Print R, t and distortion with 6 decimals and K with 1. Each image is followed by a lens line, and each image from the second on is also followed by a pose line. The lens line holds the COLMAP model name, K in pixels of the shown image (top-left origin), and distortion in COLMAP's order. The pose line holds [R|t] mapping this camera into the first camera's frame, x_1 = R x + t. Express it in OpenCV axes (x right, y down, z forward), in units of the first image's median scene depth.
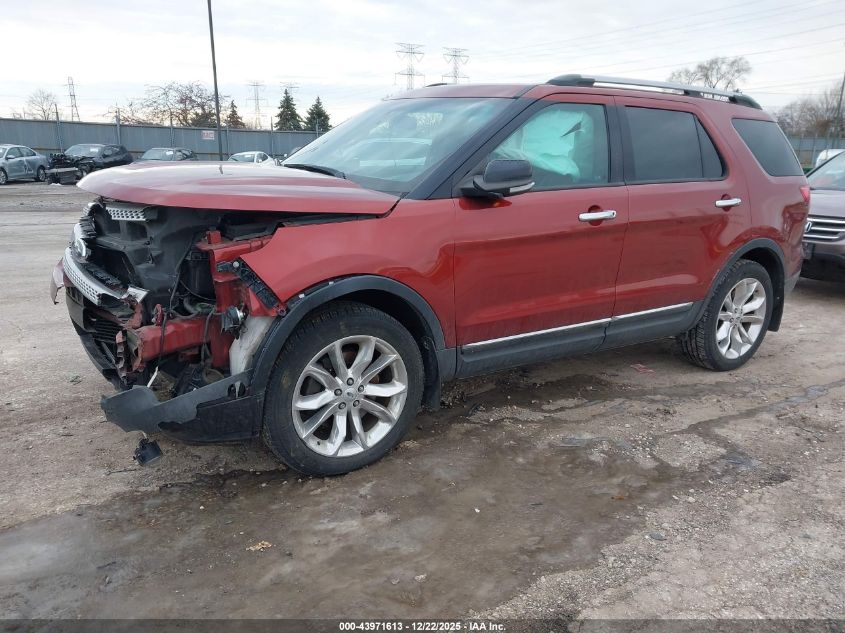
lens RADIAL K [[670.6, 0, 419.0], [0, 670.6, 315.8], [0, 0, 1]] dist [0.078363, -0.149329]
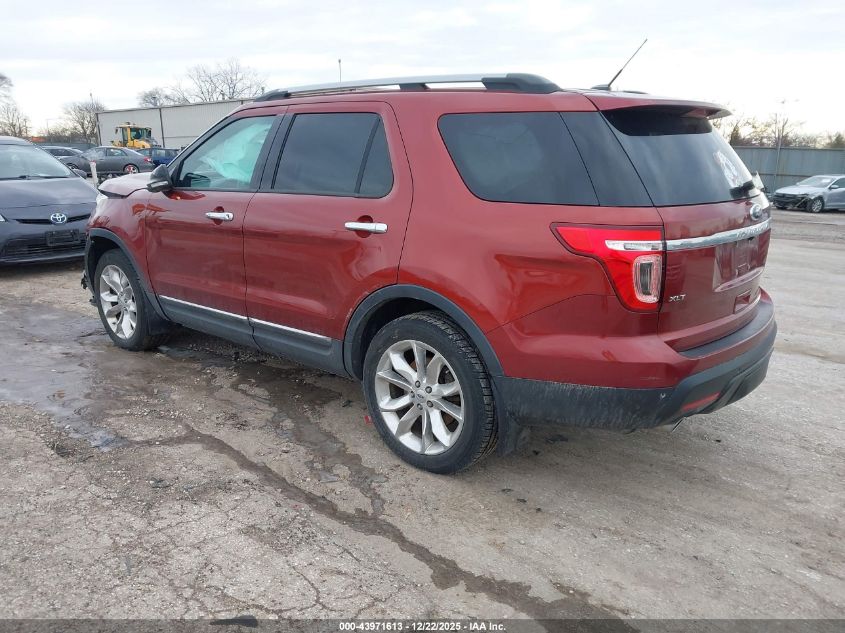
lens RADIAL K [[670.6, 0, 419.0], [0, 670.6, 315.8], [0, 0, 1]] dist [0.078363, -0.149329]
pose [[0.265208, 0.202371, -0.942714, 1.278108], [-0.247500, 0.959254, 0.136294, -0.198316], [0.931884, 0.197175, 0.304489, 0.883905]]
